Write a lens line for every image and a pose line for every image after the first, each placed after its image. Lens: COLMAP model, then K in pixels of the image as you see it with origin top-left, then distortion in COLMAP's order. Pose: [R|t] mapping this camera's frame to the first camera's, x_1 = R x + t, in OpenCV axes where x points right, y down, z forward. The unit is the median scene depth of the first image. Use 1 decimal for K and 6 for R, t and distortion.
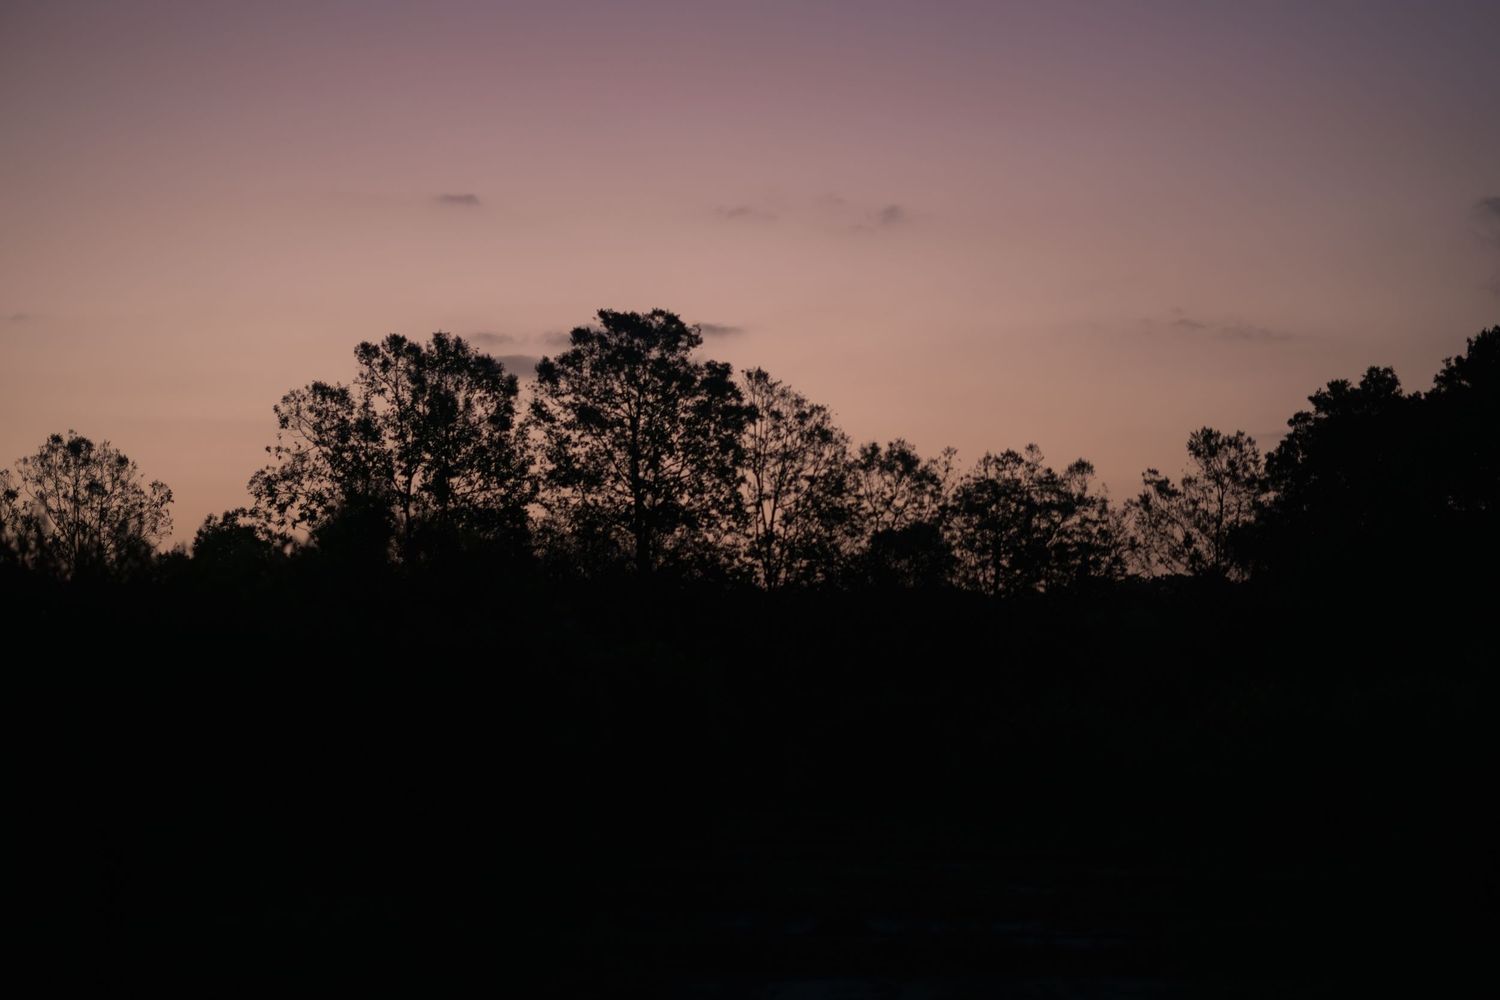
lens RADIAL K [[3034.0, 0, 705.4], [0, 3034.0, 492.4], [0, 0, 1]] dist [-0.098470, 0.000000]
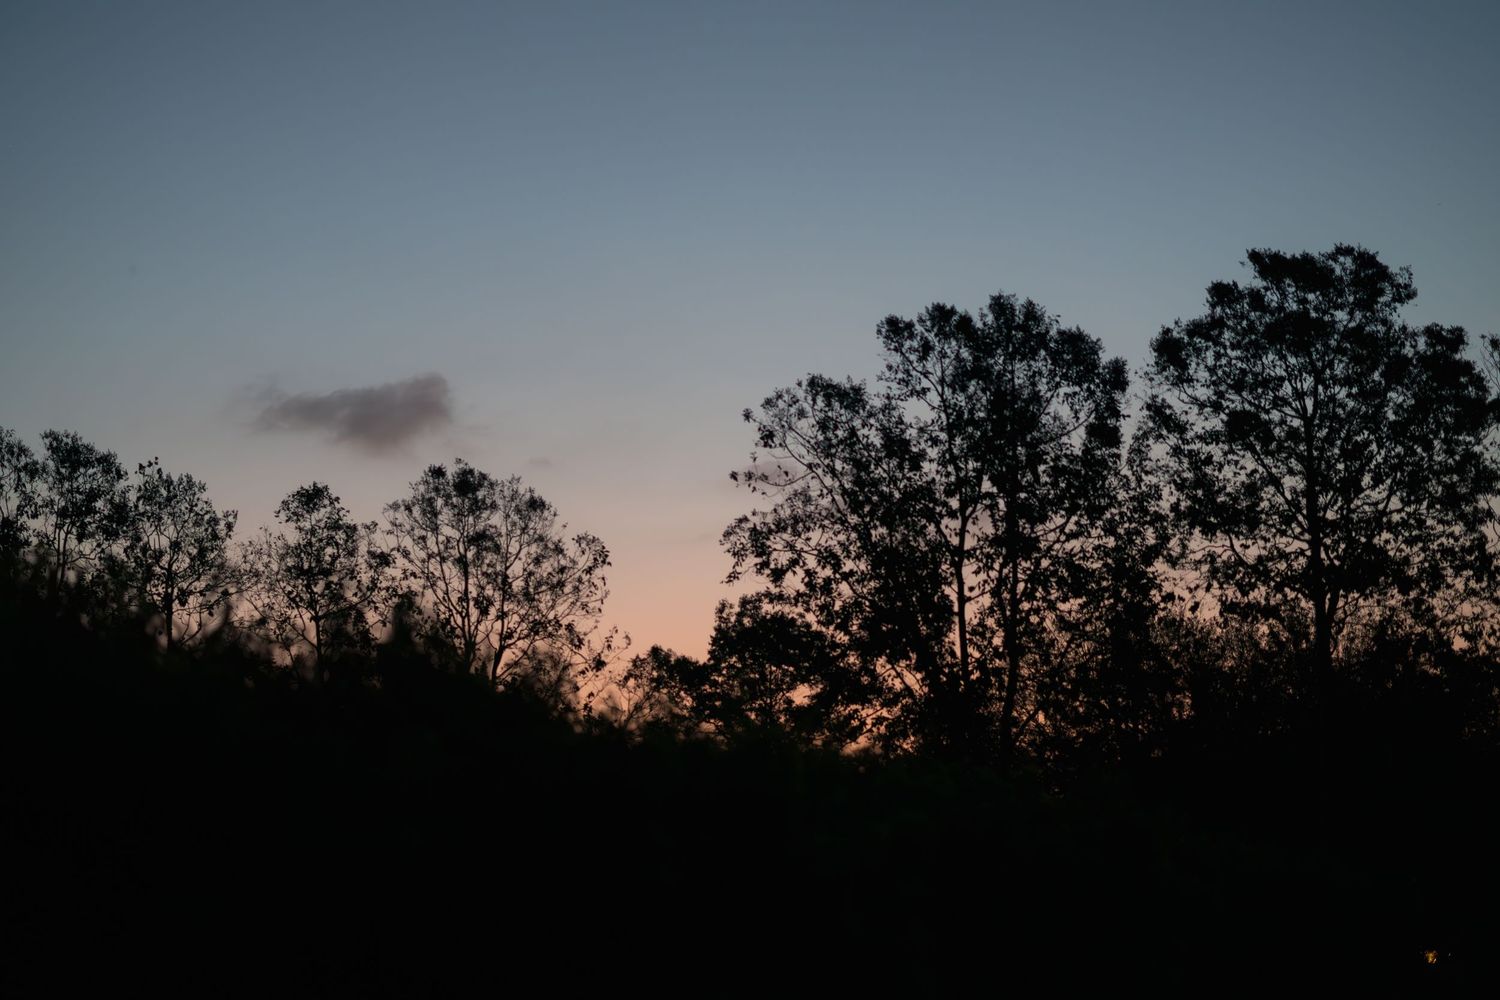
lens RADIAL K [[3034.0, 0, 742.5], [0, 3034.0, 492.6], [0, 0, 1]] dist [-0.098470, 0.000000]
pose [[0.963164, -0.023894, -0.267851, 0.030911], [0.006878, 0.997908, -0.064287, 0.030251], [0.268827, 0.060076, 0.961313, 0.365130]]
